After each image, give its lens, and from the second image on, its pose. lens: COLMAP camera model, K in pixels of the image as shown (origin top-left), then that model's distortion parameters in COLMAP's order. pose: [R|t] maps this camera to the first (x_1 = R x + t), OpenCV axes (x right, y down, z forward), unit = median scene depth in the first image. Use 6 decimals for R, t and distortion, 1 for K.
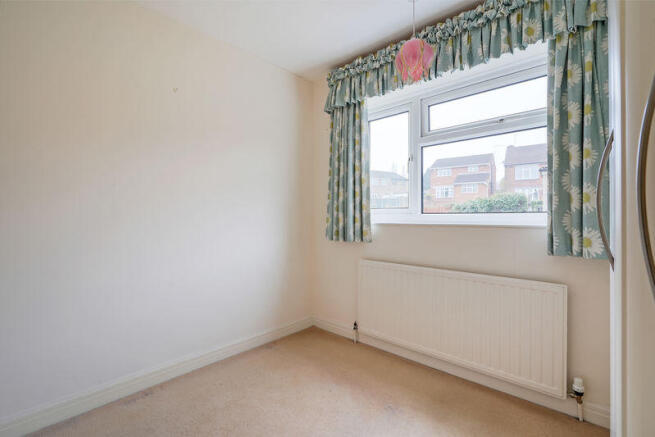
lens RADIAL K [[295.4, 0, 328.6], [0, 295.4, 214.6], [0, 0, 1]] dist [-0.000484, 0.000004]
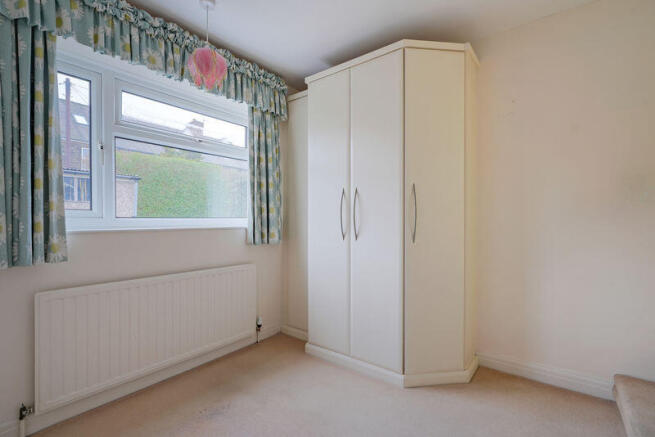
lens RADIAL K [[305.0, 0, 325.9], [0, 305.0, 221.7], [0, 0, 1]] dist [-0.001081, 0.000250]
pose [[-0.082205, -0.004084, 0.996607, -0.634793], [-0.004889, 0.999981, 0.003695, 0.002433], [-0.996603, -0.004569, -0.082224, 0.535988]]
